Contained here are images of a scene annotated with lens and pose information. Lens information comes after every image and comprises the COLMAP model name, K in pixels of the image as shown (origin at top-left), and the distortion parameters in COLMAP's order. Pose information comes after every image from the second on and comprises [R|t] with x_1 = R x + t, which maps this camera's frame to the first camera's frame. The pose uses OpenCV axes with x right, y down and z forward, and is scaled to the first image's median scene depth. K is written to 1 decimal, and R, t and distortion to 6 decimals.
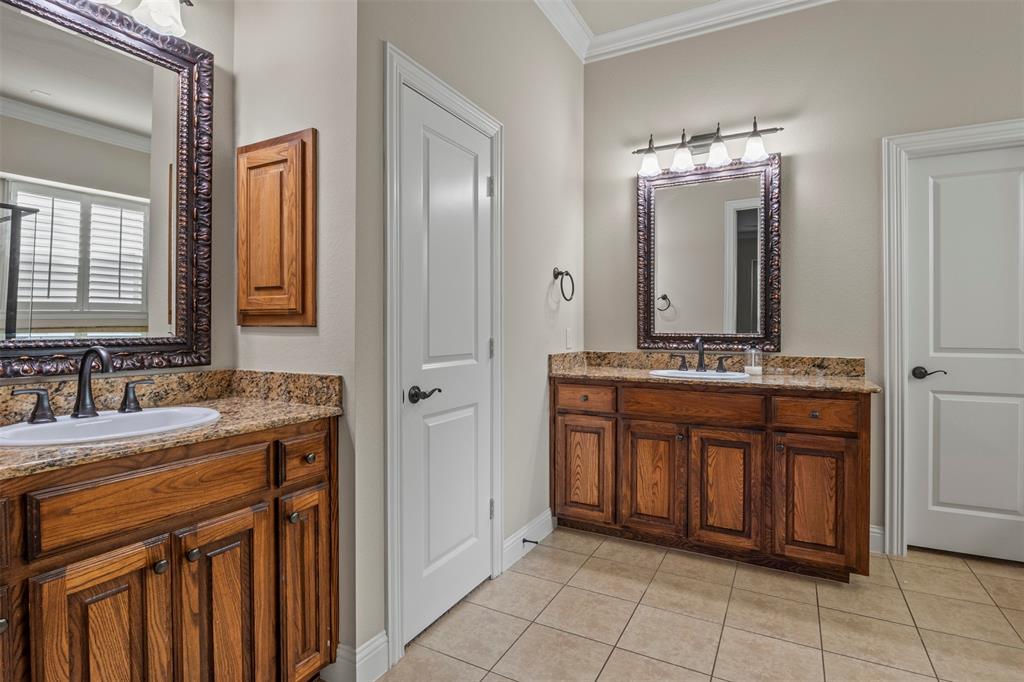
lens RADIAL K [[515.5, 0, 510.2], [0, 515.5, 324.9], [0, 0, 1]] dist [-0.001502, -0.000191]
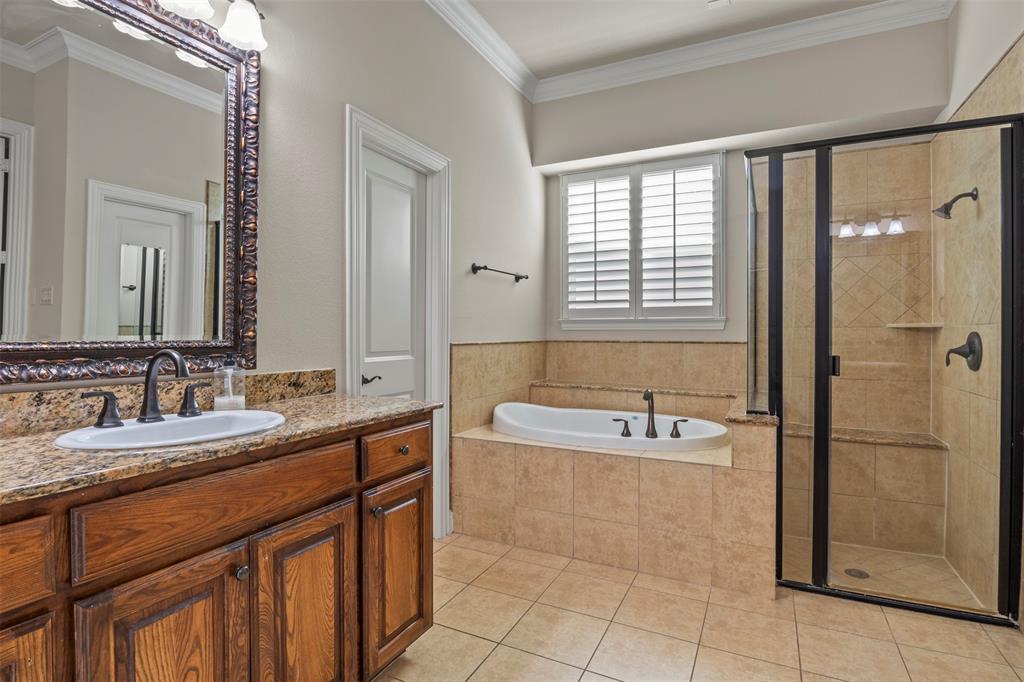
lens RADIAL K [[523.3, 0, 511.8], [0, 523.3, 331.8], [0, 0, 1]] dist [-0.004091, -0.000884]
pose [[-0.038237, 0.001813, 0.999267, -0.135143], [-0.001574, 0.999997, -0.001875, 0.008661], [-0.999267, -0.001644, -0.038234, 0.765731]]
